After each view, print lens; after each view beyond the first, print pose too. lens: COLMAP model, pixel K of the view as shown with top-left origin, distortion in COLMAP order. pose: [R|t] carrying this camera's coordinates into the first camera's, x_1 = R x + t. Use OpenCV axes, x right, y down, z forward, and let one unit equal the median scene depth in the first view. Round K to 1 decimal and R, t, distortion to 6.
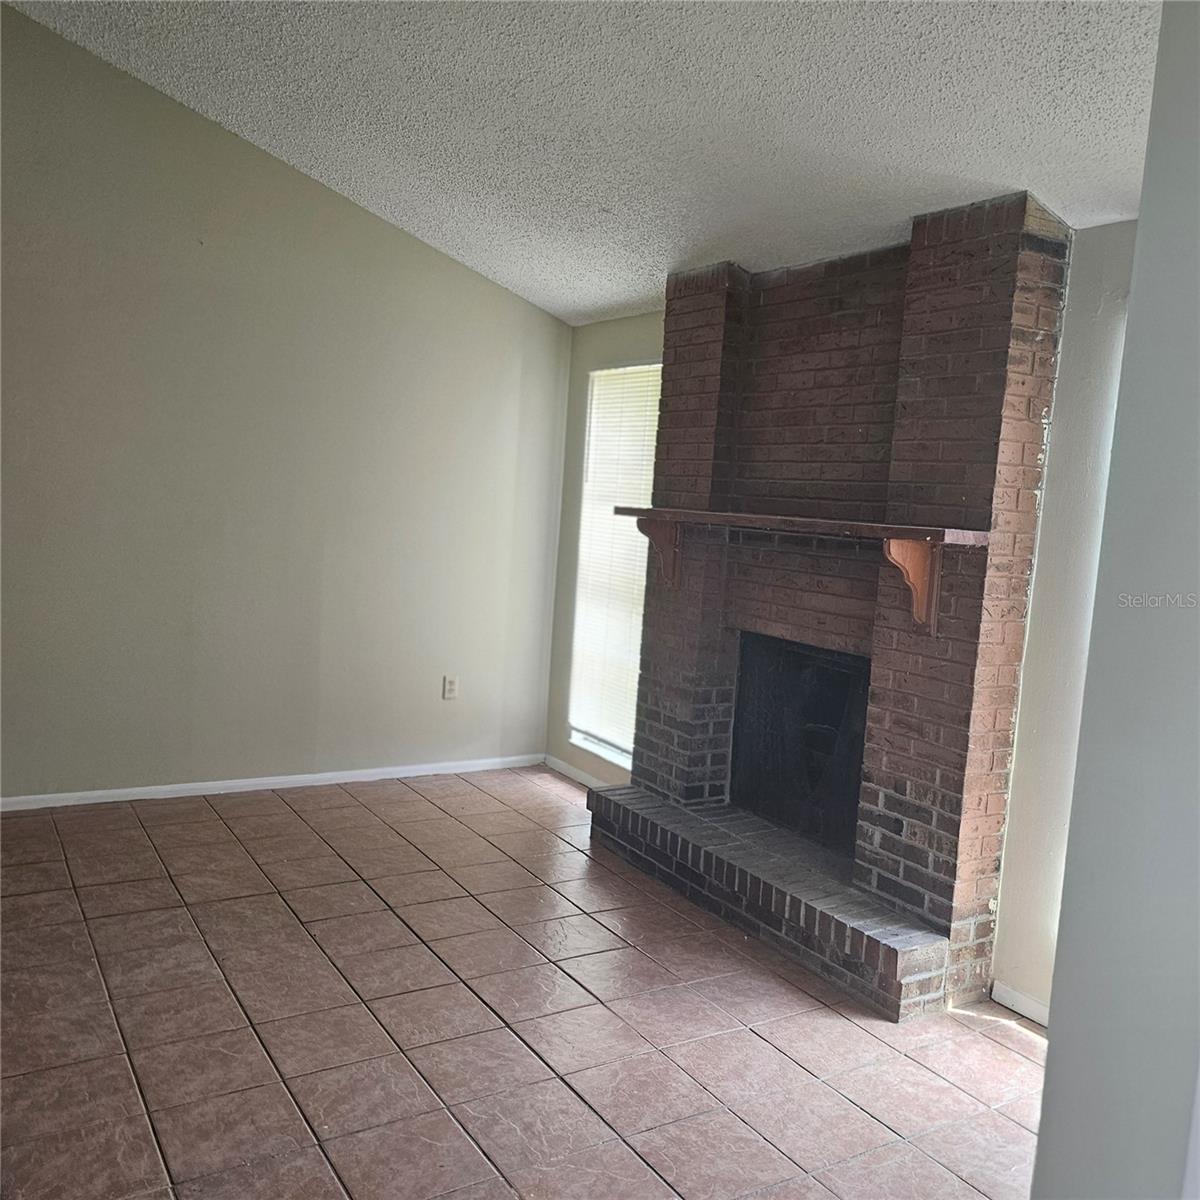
lens RADIAL K [[1100.9, 0, 603.7], [0, 1100.9, 600.1], [0, 0, 1]] dist [0.078517, 0.000000]
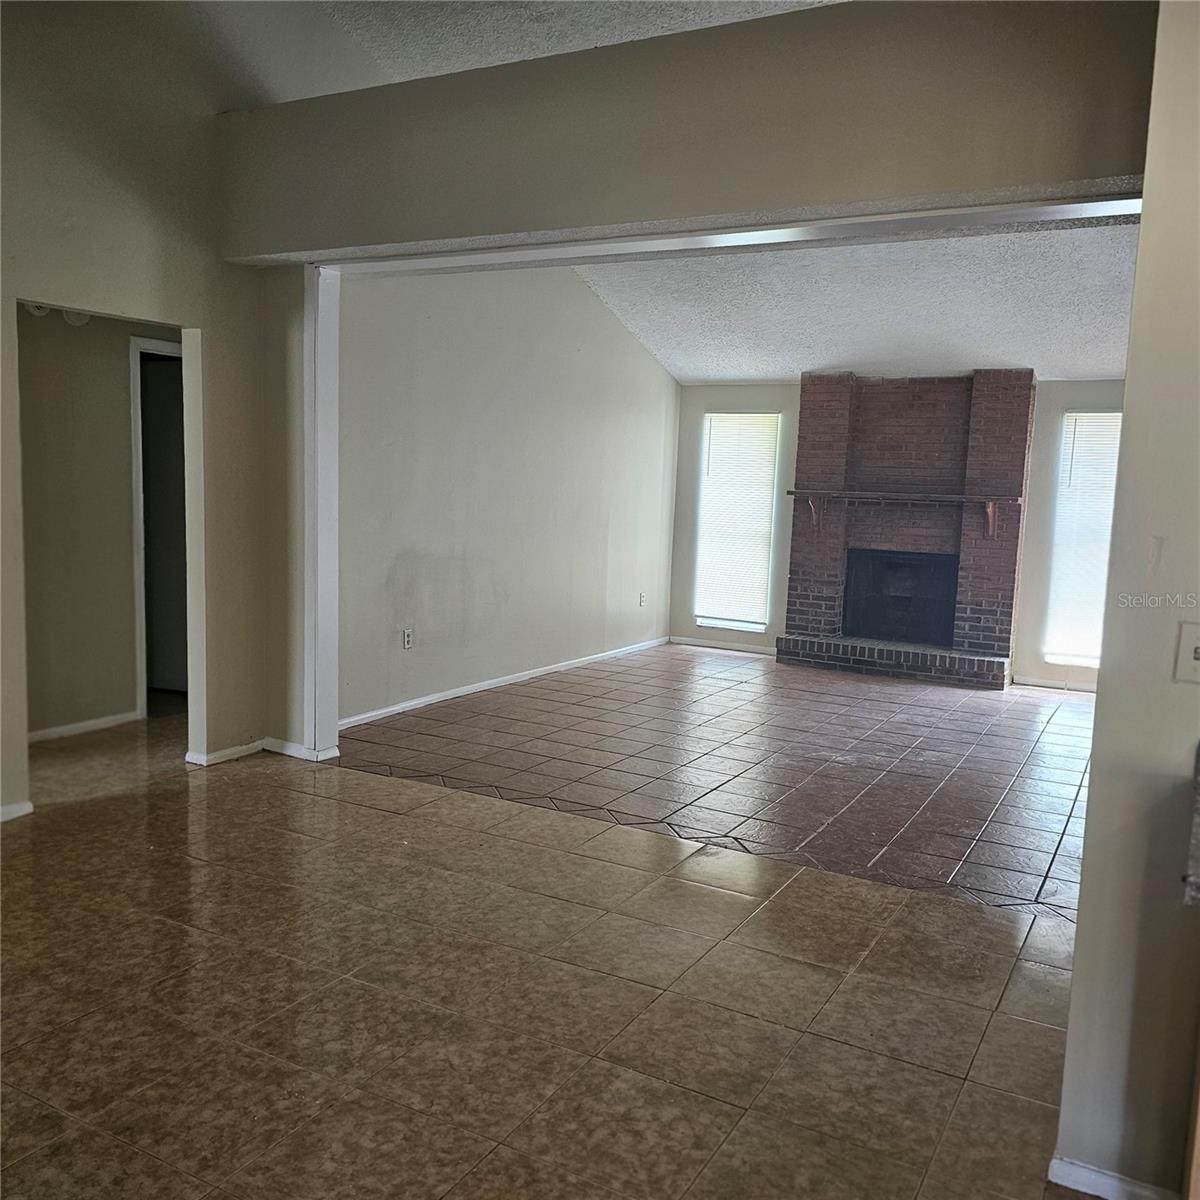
lens RADIAL K [[1100.9, 0, 593.8], [0, 1100.9, 600.9], [0, 0, 1]] dist [0.078517, 0.000000]
pose [[0.867256, -0.093019, 0.489095, -1.498211], [0.069512, 0.995392, 0.066052, -0.052411], [-0.492985, -0.023286, 0.869726, -0.637557]]
